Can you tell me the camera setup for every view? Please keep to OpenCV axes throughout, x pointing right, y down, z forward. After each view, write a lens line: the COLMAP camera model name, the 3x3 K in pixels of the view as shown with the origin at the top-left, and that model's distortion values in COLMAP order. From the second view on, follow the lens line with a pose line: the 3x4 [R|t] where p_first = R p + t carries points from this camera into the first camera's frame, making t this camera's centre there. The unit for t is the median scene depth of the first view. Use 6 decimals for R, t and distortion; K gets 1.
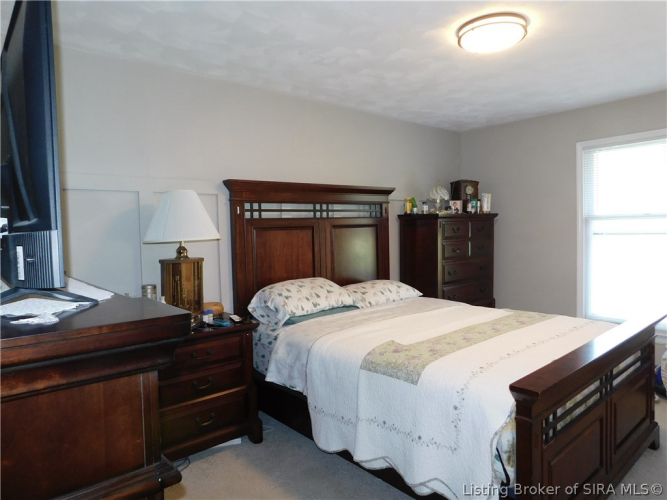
lens RADIAL K [[443.1, 0, 336.1], [0, 443.1, 249.3], [0, 0, 1]] dist [-0.063591, 0.046896]
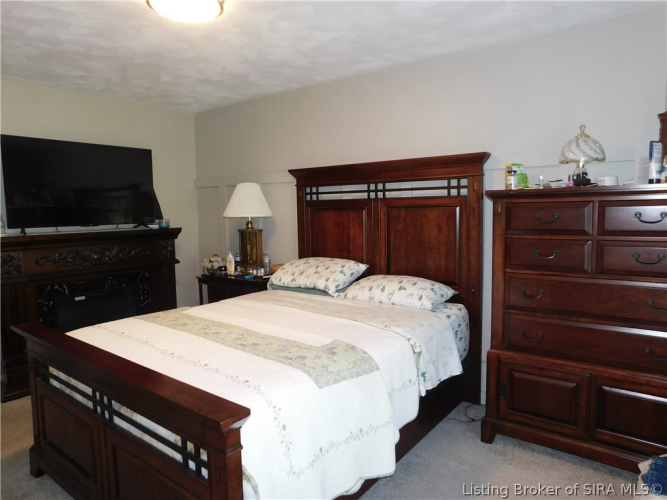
lens RADIAL K [[443.1, 0, 336.2], [0, 443.1, 247.2], [0, 0, 1]] dist [-0.063591, 0.046896]
pose [[0.193248, 0.109122, -0.975063, 0.930944], [-0.040284, 0.993840, 0.103240, -0.066562], [0.980323, 0.019328, 0.196454, 0.791855]]
